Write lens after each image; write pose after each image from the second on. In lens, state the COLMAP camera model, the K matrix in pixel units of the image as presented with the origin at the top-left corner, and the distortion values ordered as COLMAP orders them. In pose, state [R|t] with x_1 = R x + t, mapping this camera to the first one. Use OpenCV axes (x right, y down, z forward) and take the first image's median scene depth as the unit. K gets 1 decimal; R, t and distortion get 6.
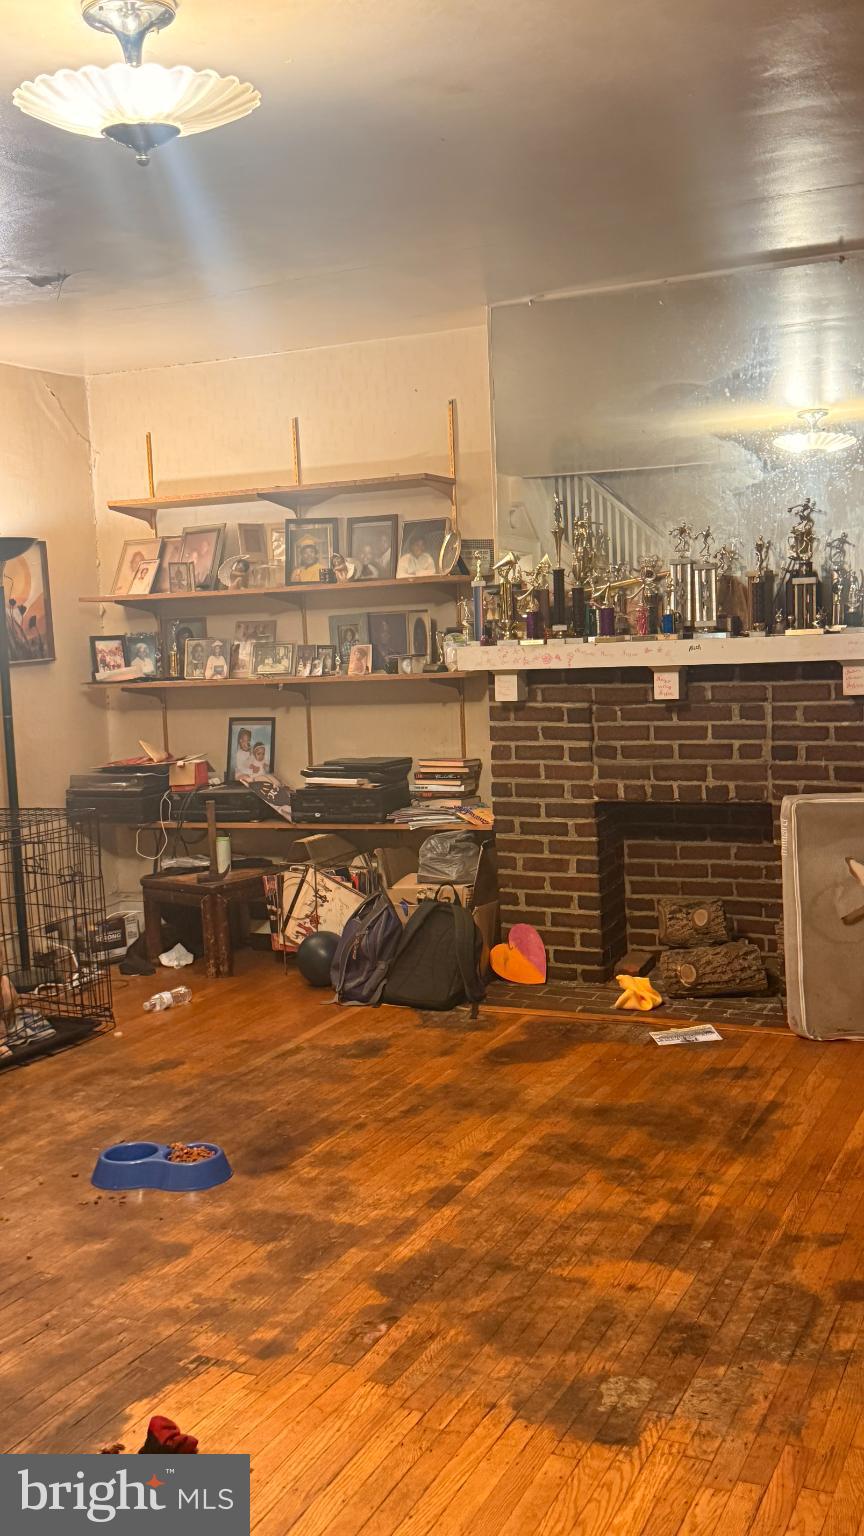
lens RADIAL K [[1498.7, 0, 432.0], [0, 1498.7, 768.0], [0, 0, 1]] dist [0.207682, -0.593256]
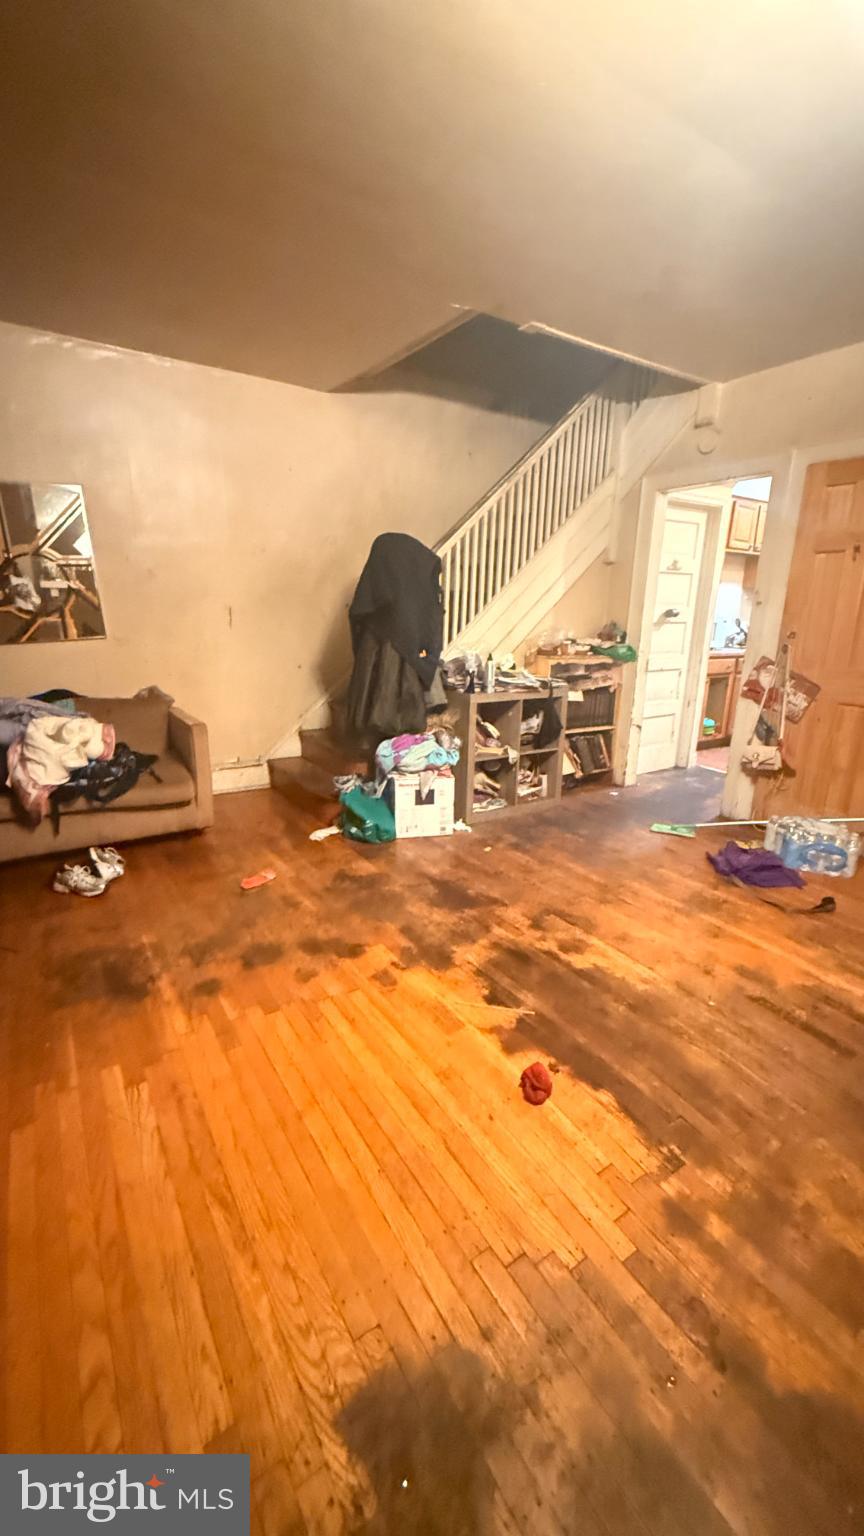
lens RADIAL K [[609.3, 0, 432.0], [0, 609.3, 768.0], [0, 0, 1]] dist [0.000242, -0.000027]
pose [[-0.548361, 0.250527, -0.797832, 0.144180], [-0.084794, 0.932494, 0.351092, -0.031347], [0.831931, 0.260177, -0.490100, 0.546019]]
